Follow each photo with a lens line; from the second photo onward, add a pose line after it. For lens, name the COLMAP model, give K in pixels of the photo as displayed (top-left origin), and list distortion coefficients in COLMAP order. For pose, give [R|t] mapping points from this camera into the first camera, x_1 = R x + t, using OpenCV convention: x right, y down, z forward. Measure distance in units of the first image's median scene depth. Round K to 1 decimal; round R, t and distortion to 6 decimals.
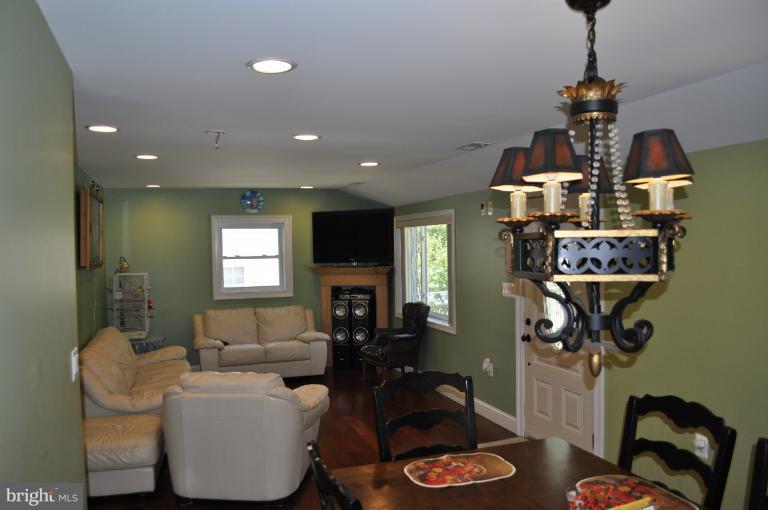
lens RADIAL K [[601.8, 0, 384.0], [0, 601.8, 255.0], [0, 0, 1]] dist [-0.068626, -0.002750]
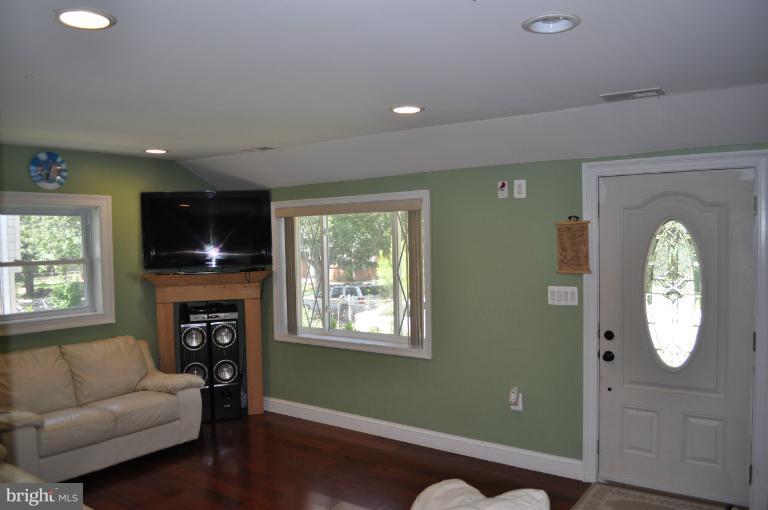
lens RADIAL K [[601.8, 0, 384.0], [0, 601.8, 255.0], [0, 0, 1]] dist [-0.068626, -0.002750]
pose [[0.835290, -0.012974, 0.549657, -0.273793], [0.015460, 0.999880, 0.000108, 0.001757], [-0.549592, 0.008408, 0.835391, 0.330628]]
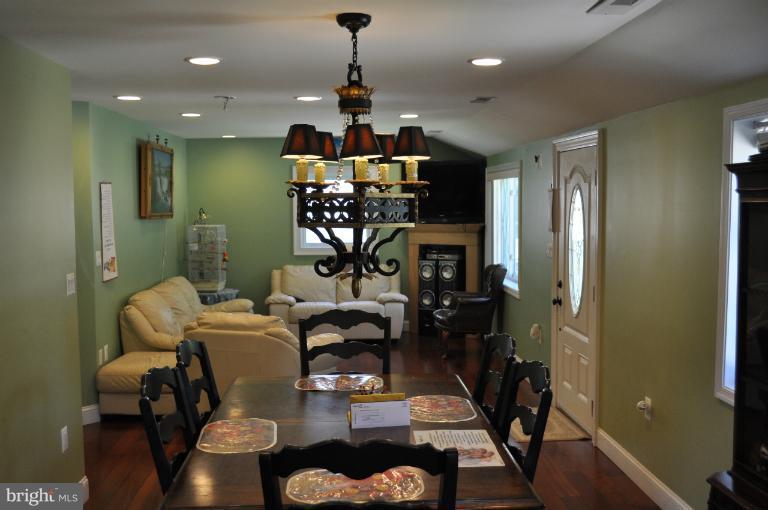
lens RADIAL K [[789.8, 0, 384.0], [0, 789.8, 255.0], [0, 0, 1]] dist [-0.025183, -0.009868]
pose [[0.959381, 0.032083, -0.280285, 0.206659], [-0.016189, 0.998136, 0.058840, -0.001420], [0.281650, -0.051912, 0.958112, -0.164587]]
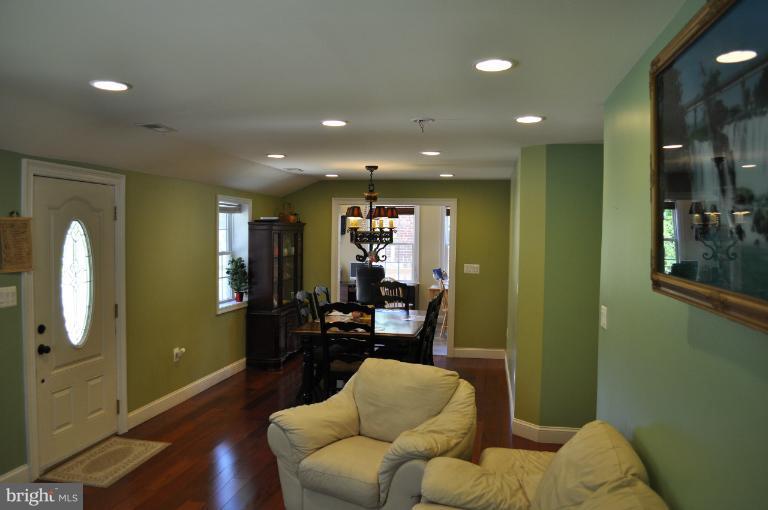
lens RADIAL K [[601.8, 0, 384.0], [0, 601.8, 255.0], [0, 0, 1]] dist [-0.068626, -0.002750]
pose [[-0.863128, -0.007361, 0.504932, -0.357051], [0.016068, 0.998987, 0.042030, -0.009055], [-0.504730, 0.044390, -0.862135, 0.927721]]
